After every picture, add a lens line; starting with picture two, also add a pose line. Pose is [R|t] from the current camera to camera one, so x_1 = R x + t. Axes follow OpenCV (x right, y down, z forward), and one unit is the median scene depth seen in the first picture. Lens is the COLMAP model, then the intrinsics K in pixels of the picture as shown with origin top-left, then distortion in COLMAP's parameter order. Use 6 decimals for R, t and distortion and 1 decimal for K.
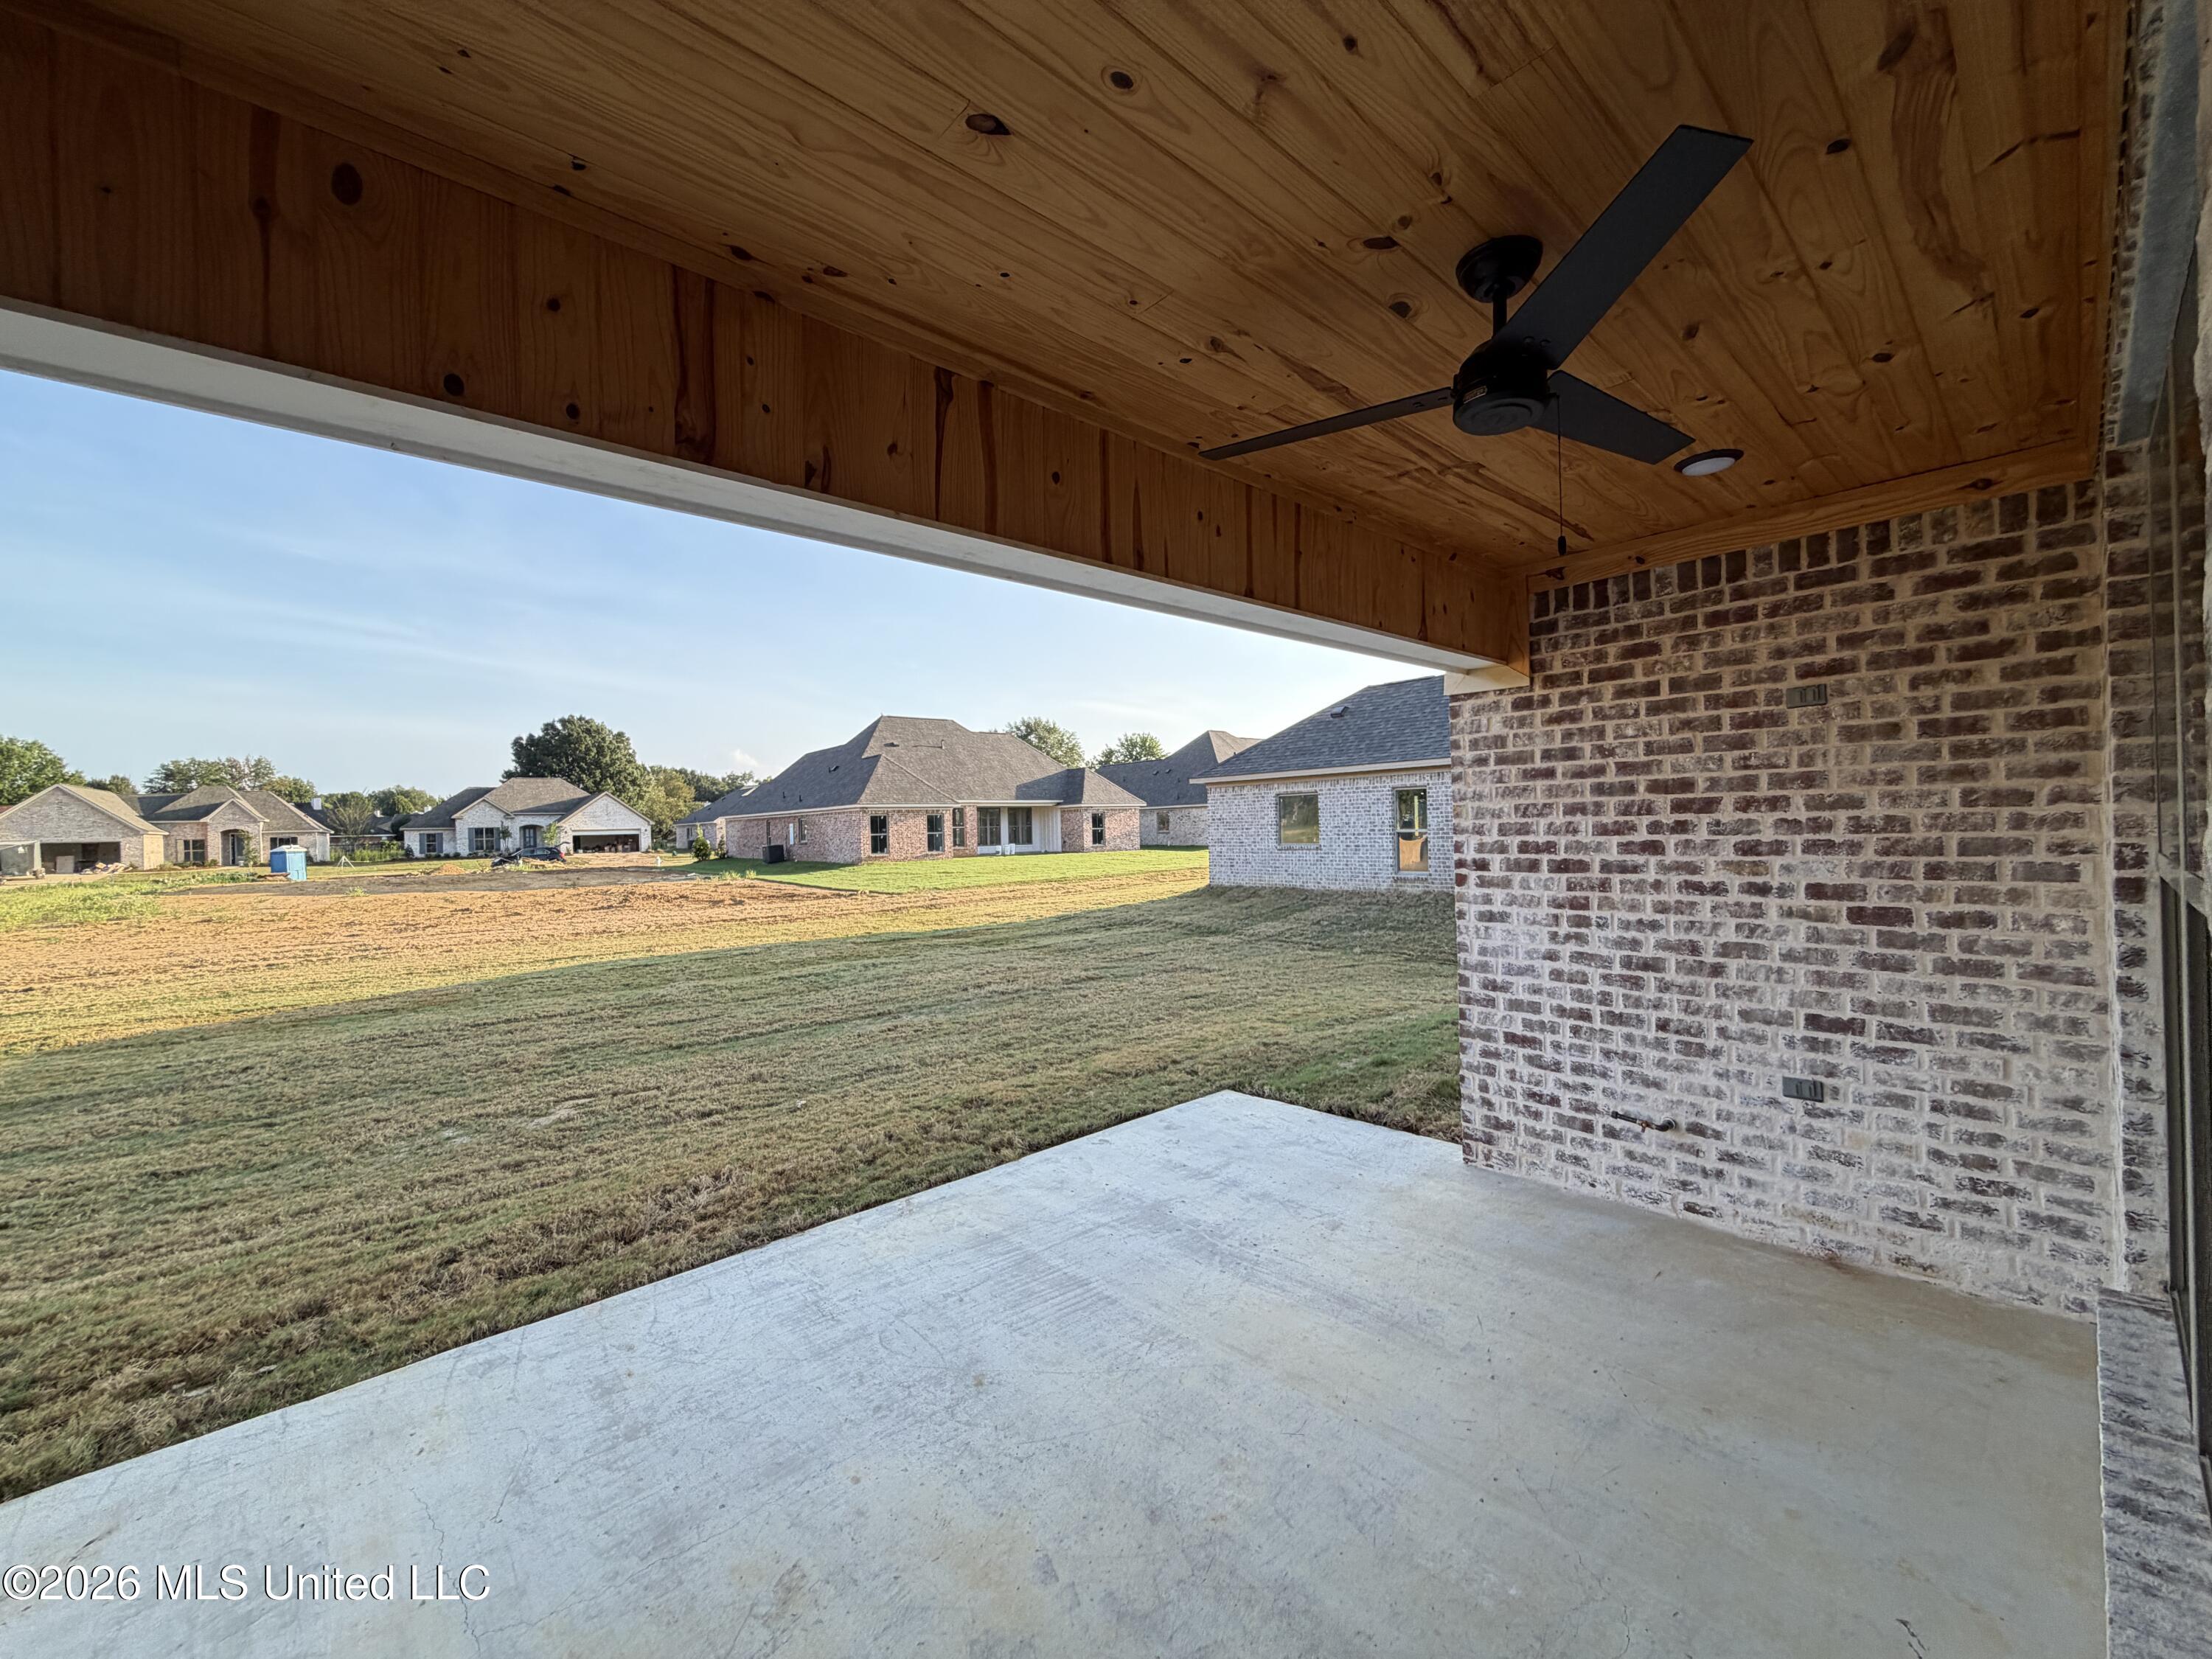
lens RADIAL K [[886.7, 0, 1100.7], [0, 886.7, 824.1], [0, 0, 1]] dist [0.001753, 0.000234]
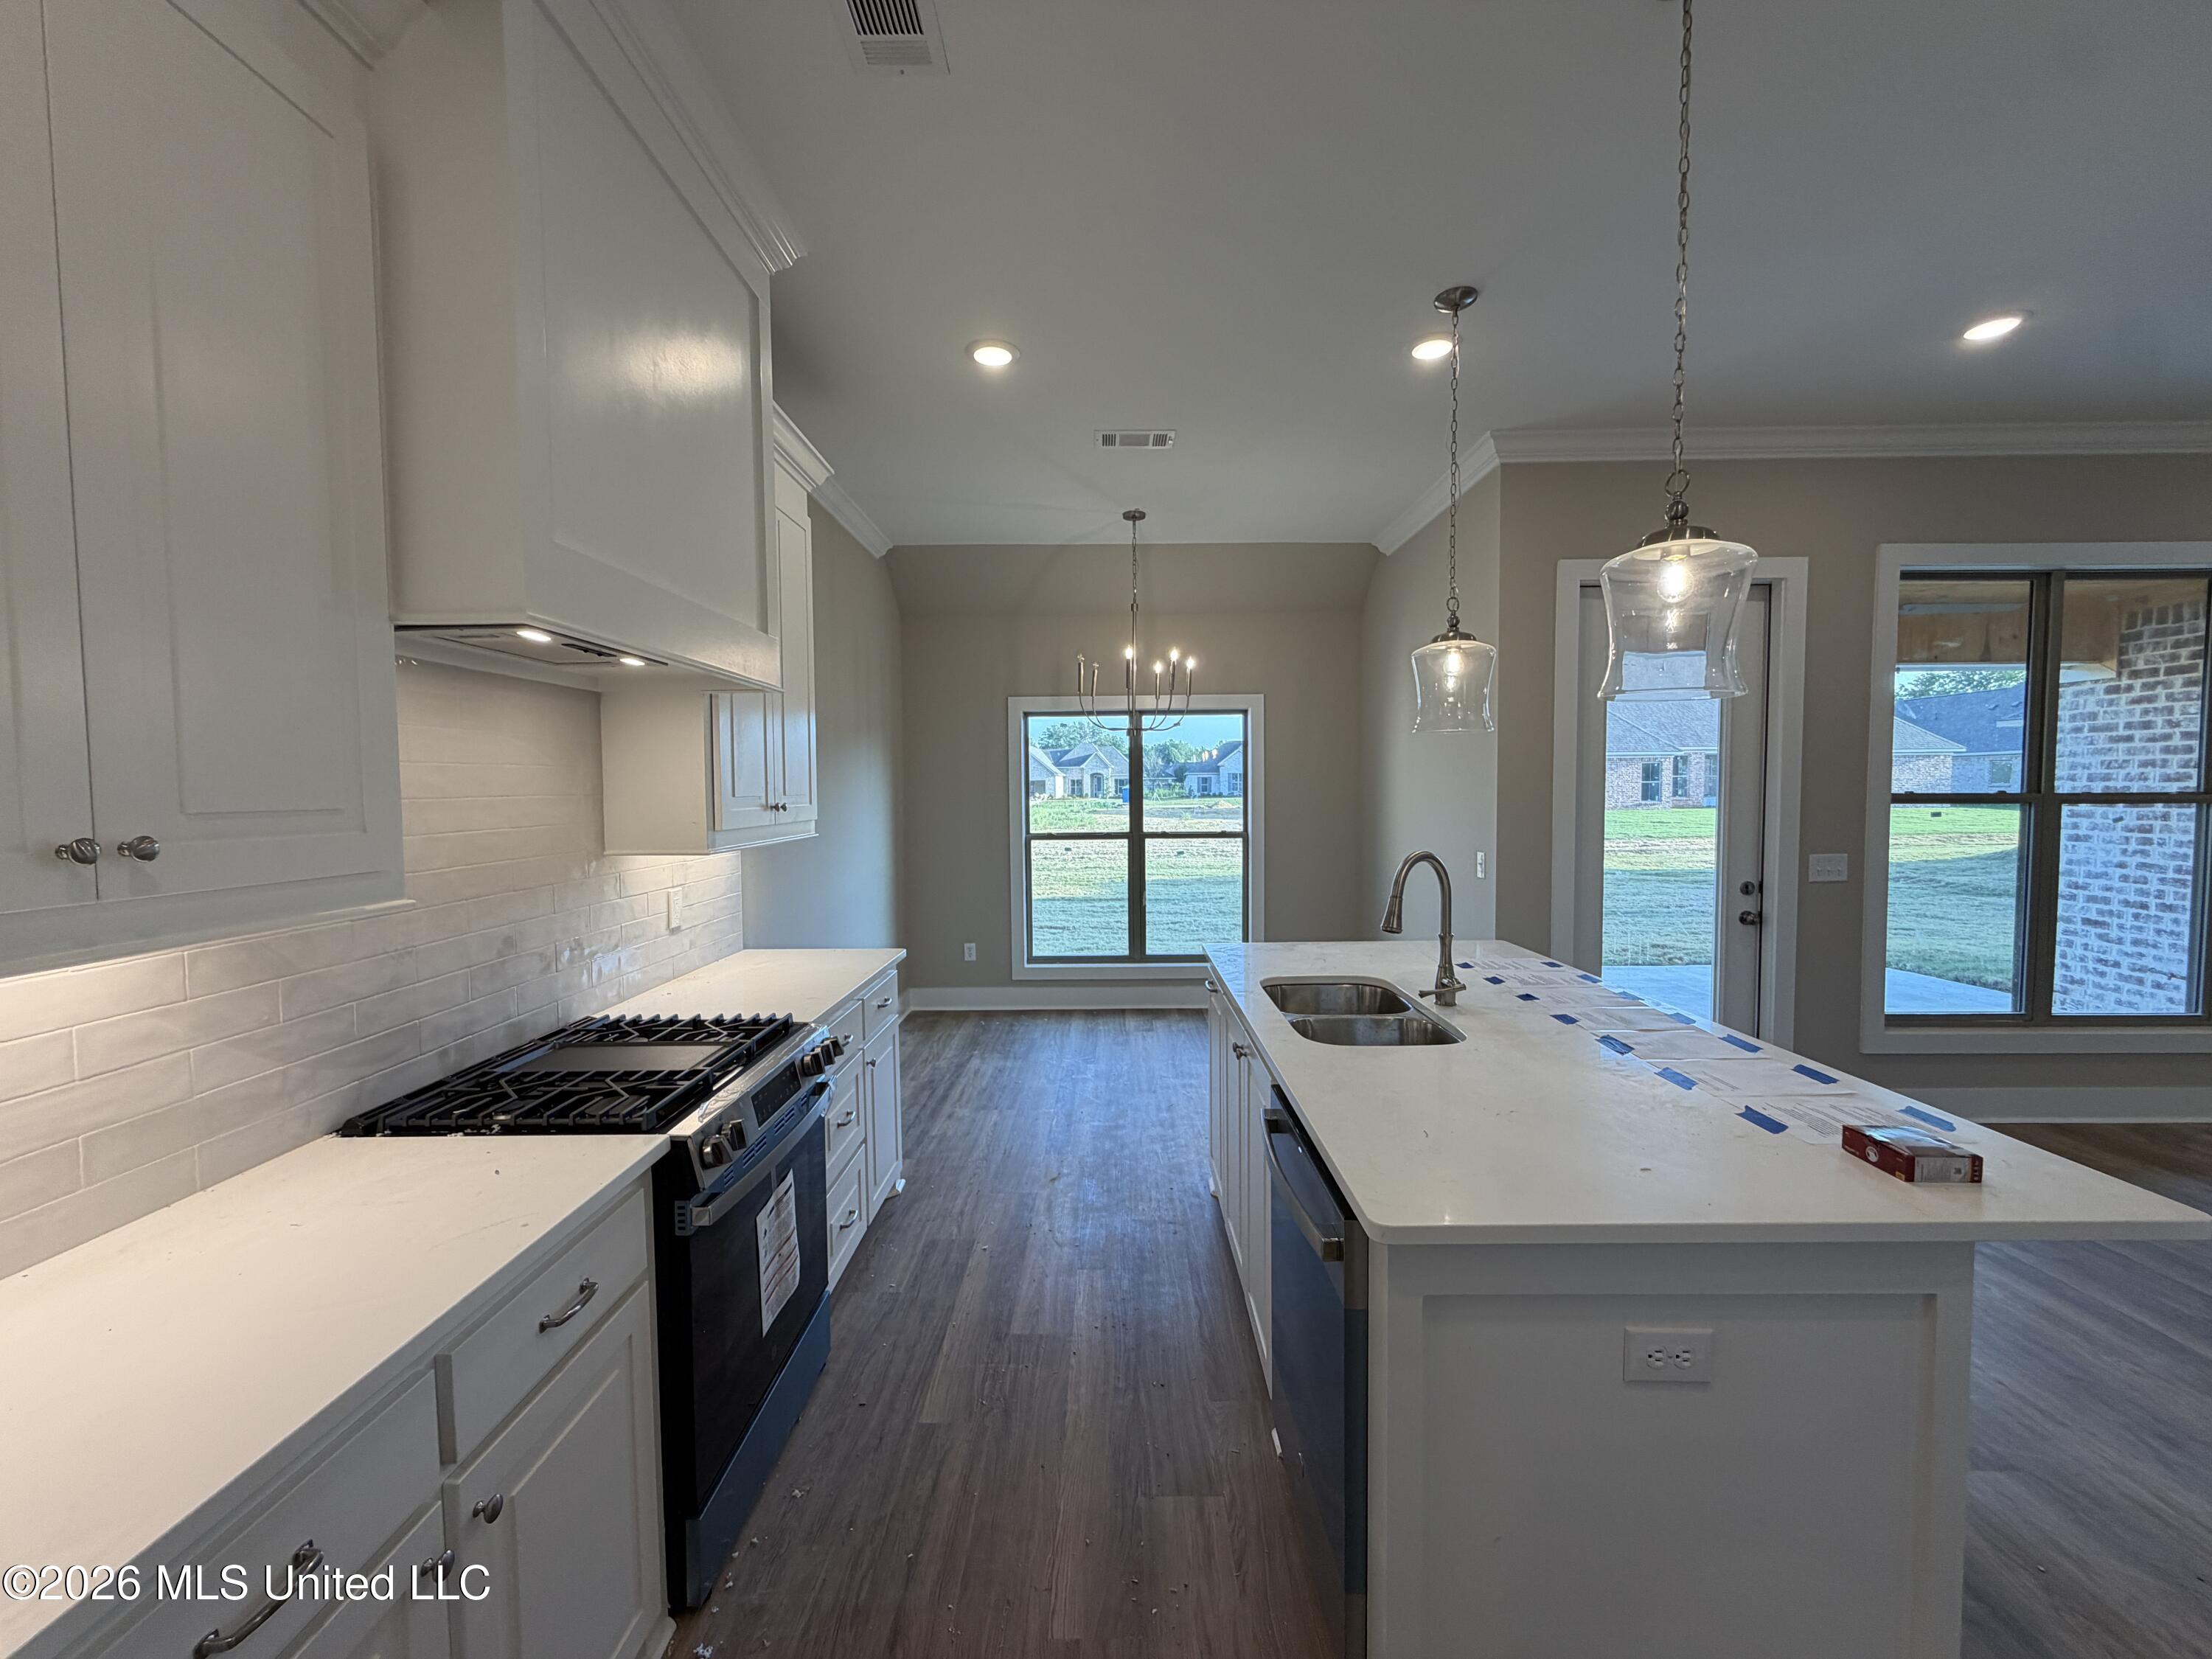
lens RADIAL K [[886.7, 0, 1101.2], [0, 886.7, 831.0], [0, 0, 1]] dist [0.001753, 0.000234]
pose [[0.737452, 0.052277, -0.673373, 0.254071], [-0.007081, 0.997544, 0.069689, 0.003587], [0.675362, -0.046624, 0.736011, -1.194410]]
